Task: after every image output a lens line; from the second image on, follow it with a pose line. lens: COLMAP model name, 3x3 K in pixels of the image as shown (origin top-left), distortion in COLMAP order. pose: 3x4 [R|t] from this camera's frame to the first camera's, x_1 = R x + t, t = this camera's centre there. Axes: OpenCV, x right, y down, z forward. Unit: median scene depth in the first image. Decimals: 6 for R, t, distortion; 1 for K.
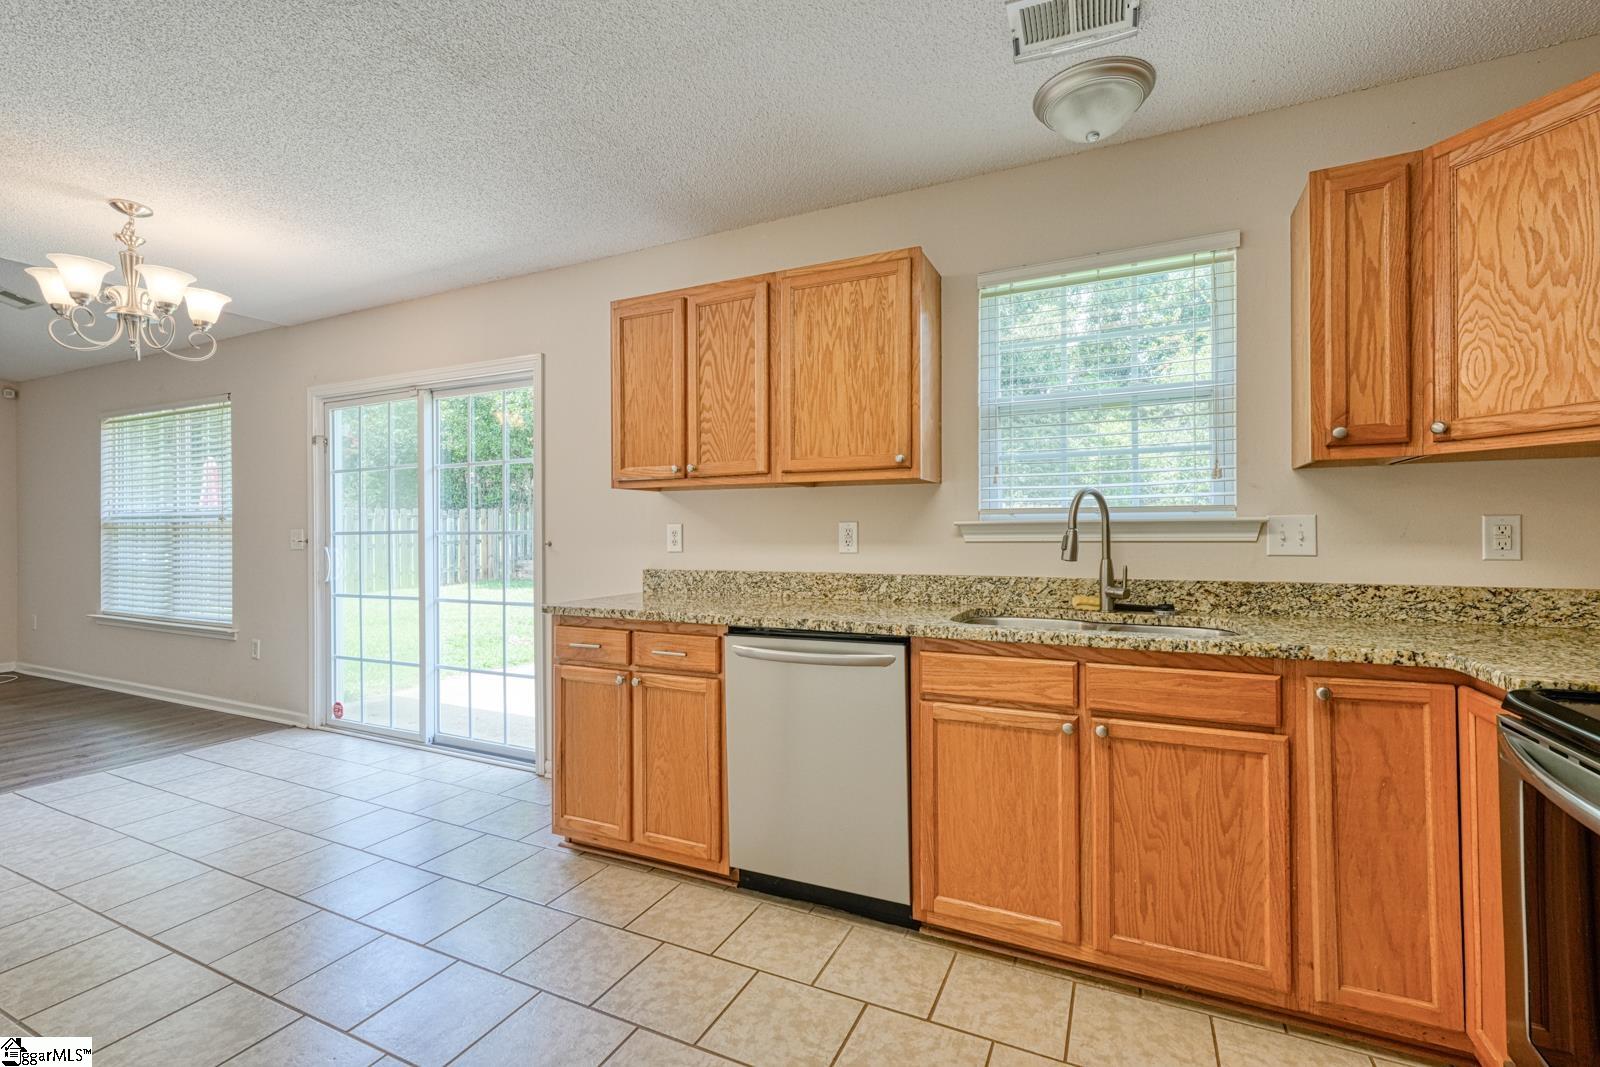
lens RADIAL K [[699.8, 0, 798.3], [0, 699.8, 529.8], [0, 0, 1]] dist [0.002345, 0.000056]
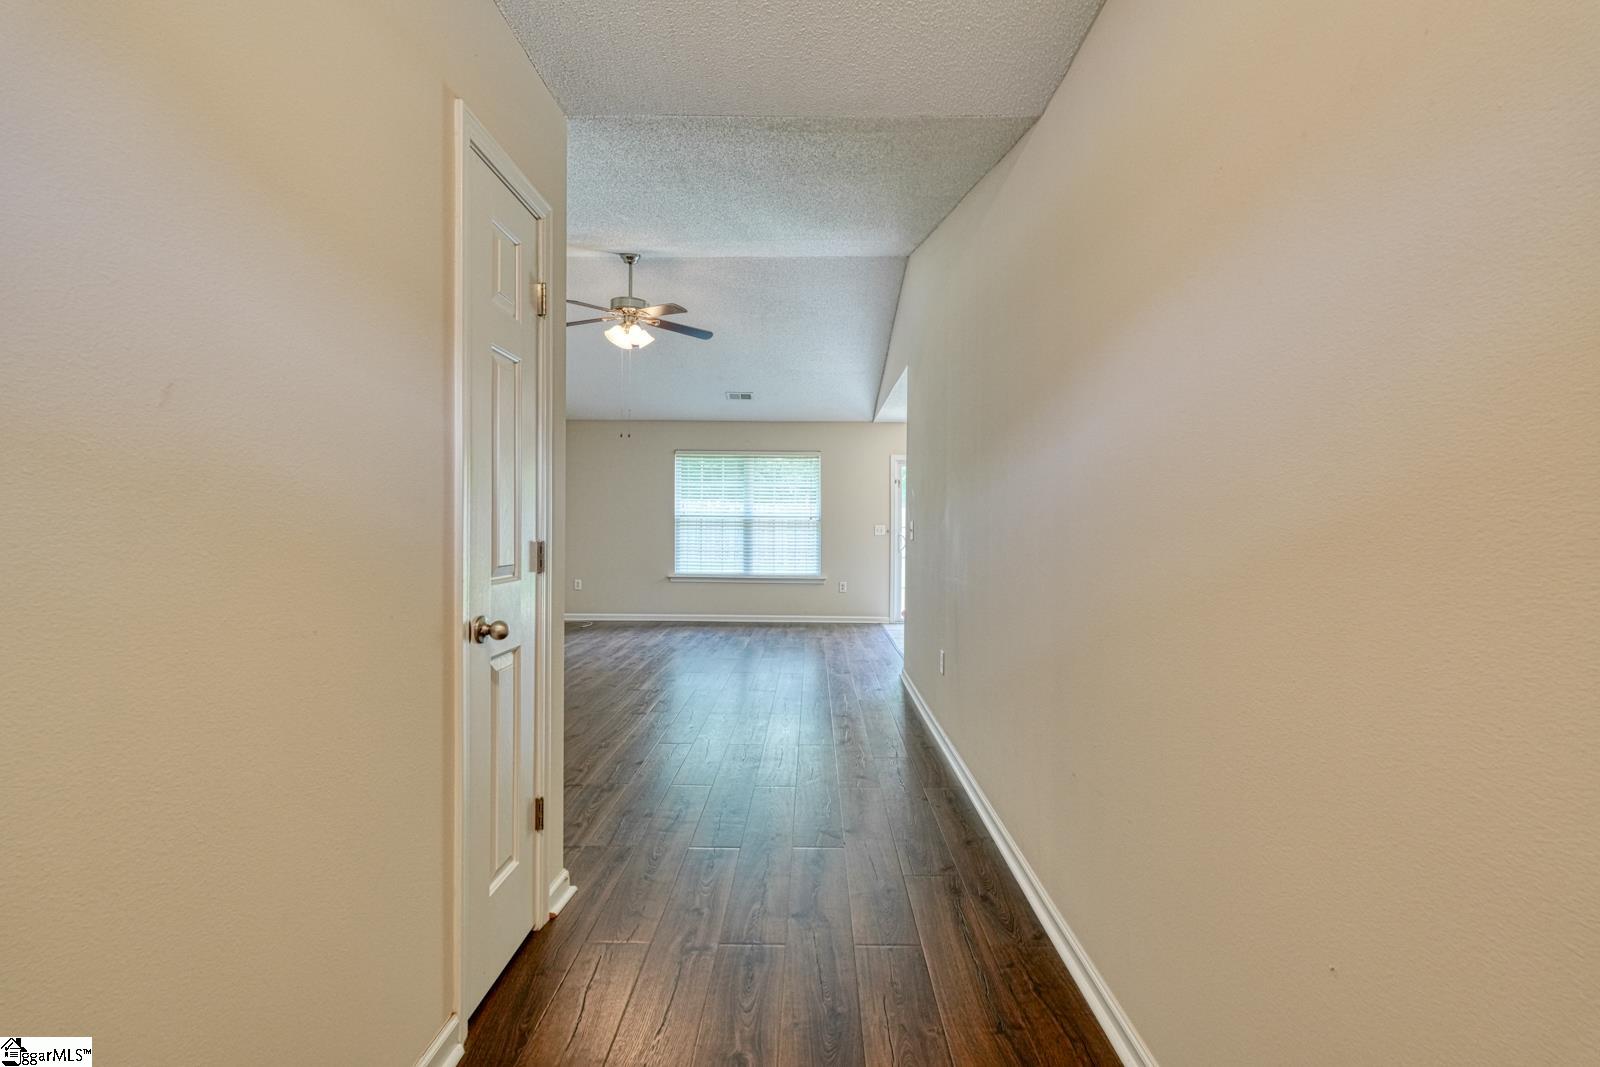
lens RADIAL K [[699.8, 0, 810.0], [0, 699.8, 536.6], [0, 0, 1]] dist [0.002345, 0.000056]
pose [[0.902066, 0.003964, 0.431581, -3.110427], [-0.012672, 0.999770, 0.017305, -0.000619], [-0.431413, -0.021080, 0.901908, -1.262891]]
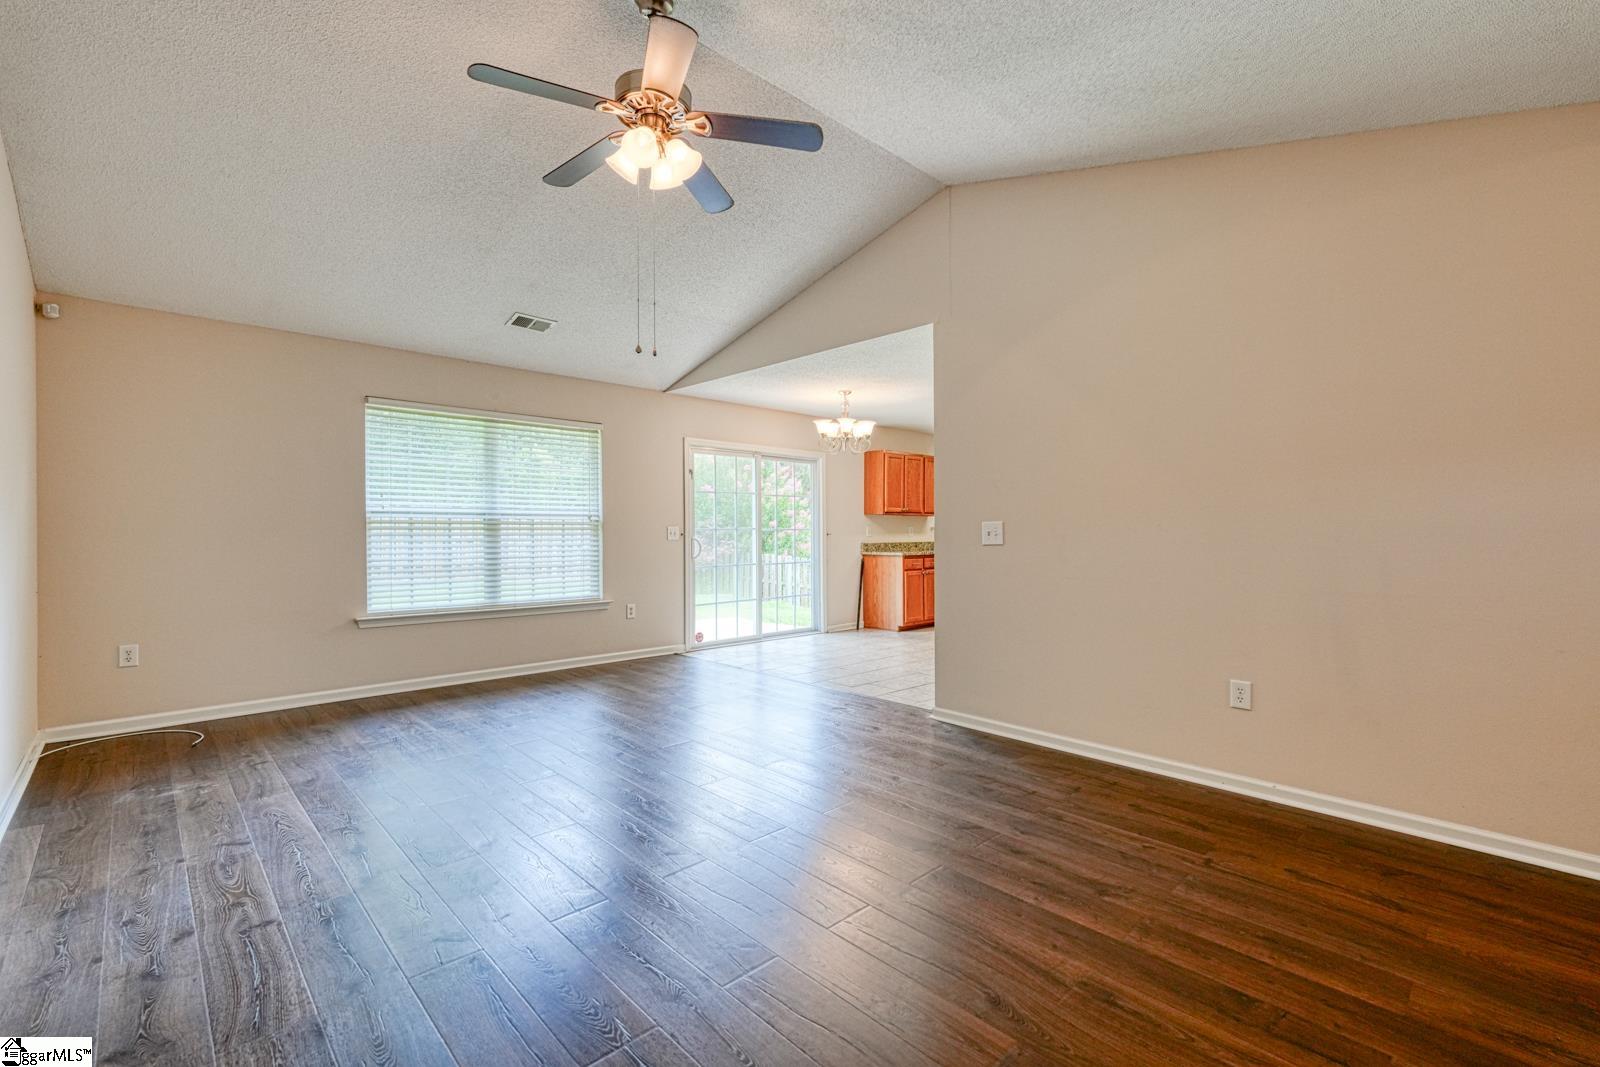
lens RADIAL K [[699.8, 0, 804.0], [0, 699.8, 533.9], [0, 0, 1]] dist [0.002345, 0.000056]
pose [[0.355110, -0.002282, 0.934822, -3.634453], [-0.004395, 0.999982, 0.004111, 0.013890], [-0.934814, -0.005569, 0.355093, 0.329576]]
